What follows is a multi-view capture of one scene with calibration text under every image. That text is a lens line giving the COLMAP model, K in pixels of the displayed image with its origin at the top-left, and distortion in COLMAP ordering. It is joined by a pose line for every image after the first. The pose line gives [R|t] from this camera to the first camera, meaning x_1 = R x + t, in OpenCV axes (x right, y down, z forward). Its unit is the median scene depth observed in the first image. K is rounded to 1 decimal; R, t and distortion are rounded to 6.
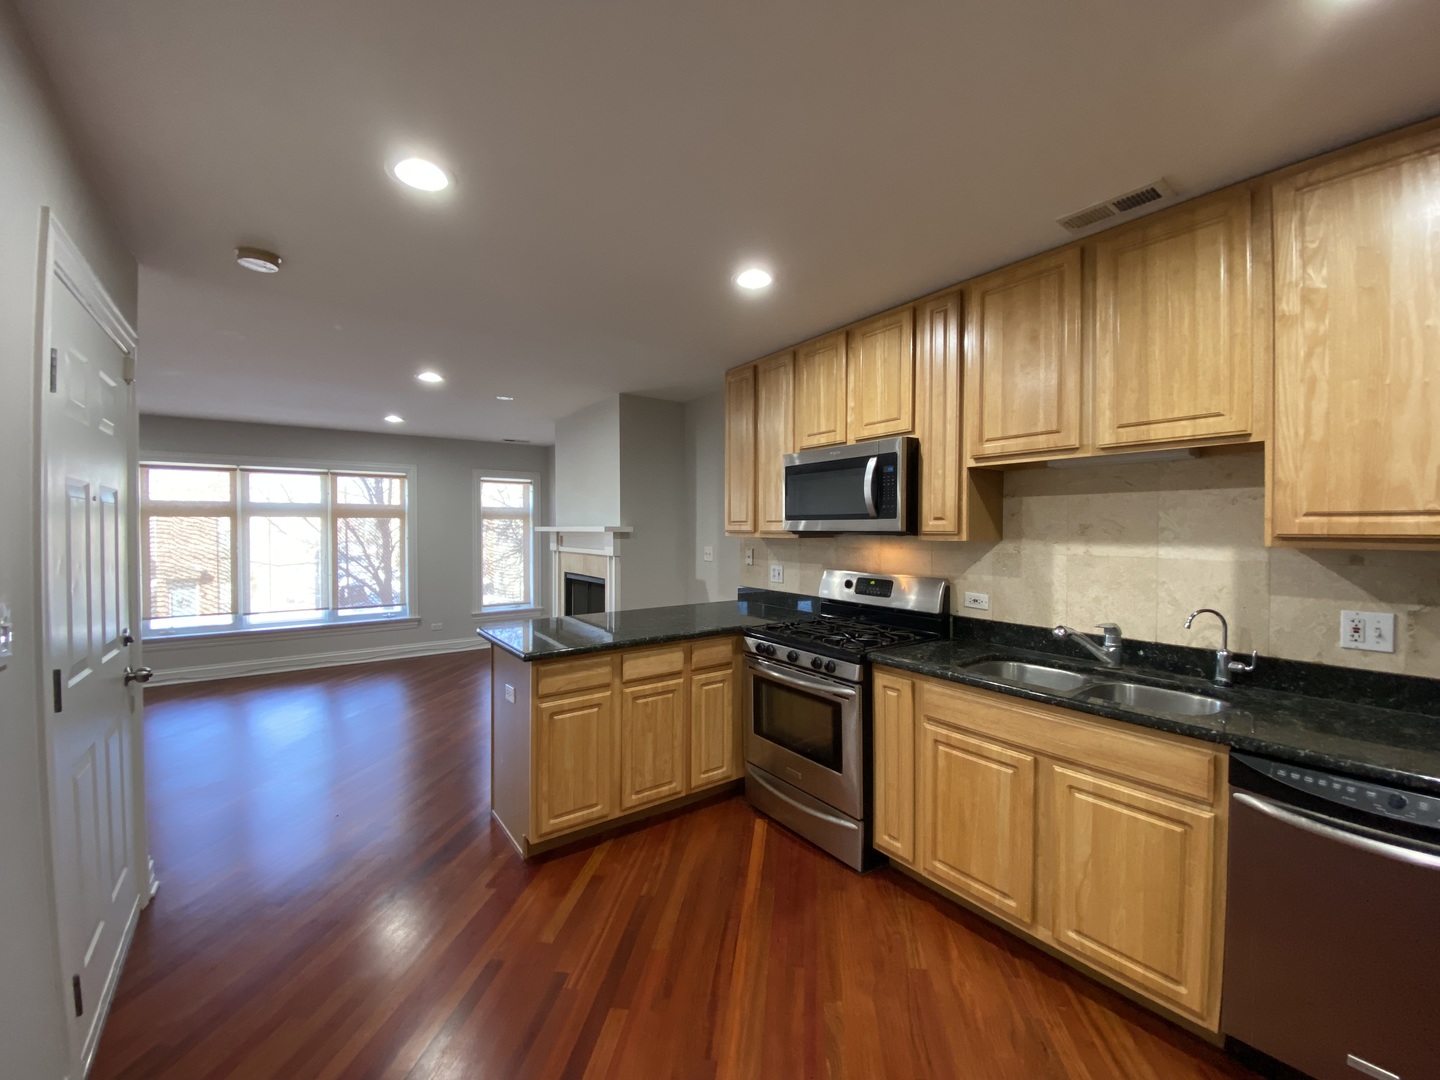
lens RADIAL K [[585.0, 0, 721.2], [0, 585.0, 530.1], [0, 0, 1]] dist [0.000623, -0.033547]
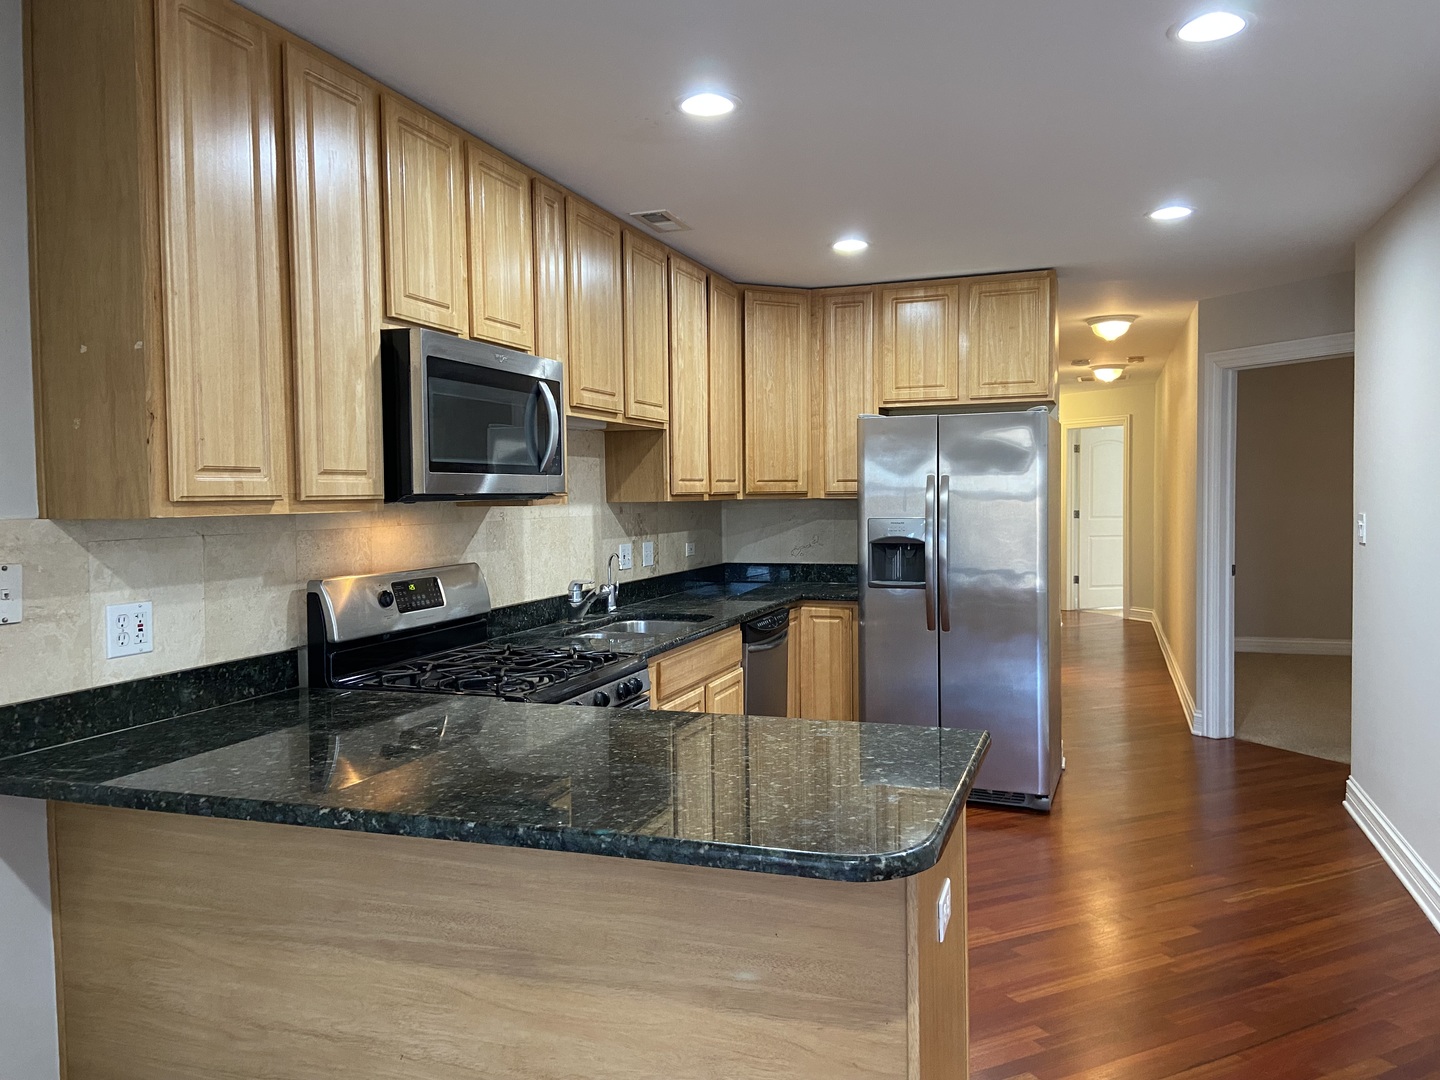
lens RADIAL K [[1087.1, 0, 720.0], [0, 1087.1, 540.0], [0, 0, 1]] dist [0.058116, -0.000262]
pose [[-0.569472, -0.030411, 0.821448, -0.416060], [0.014945, 0.998767, 0.047336, -0.000409], [-0.821875, 0.039233, -0.568315, 0.729427]]
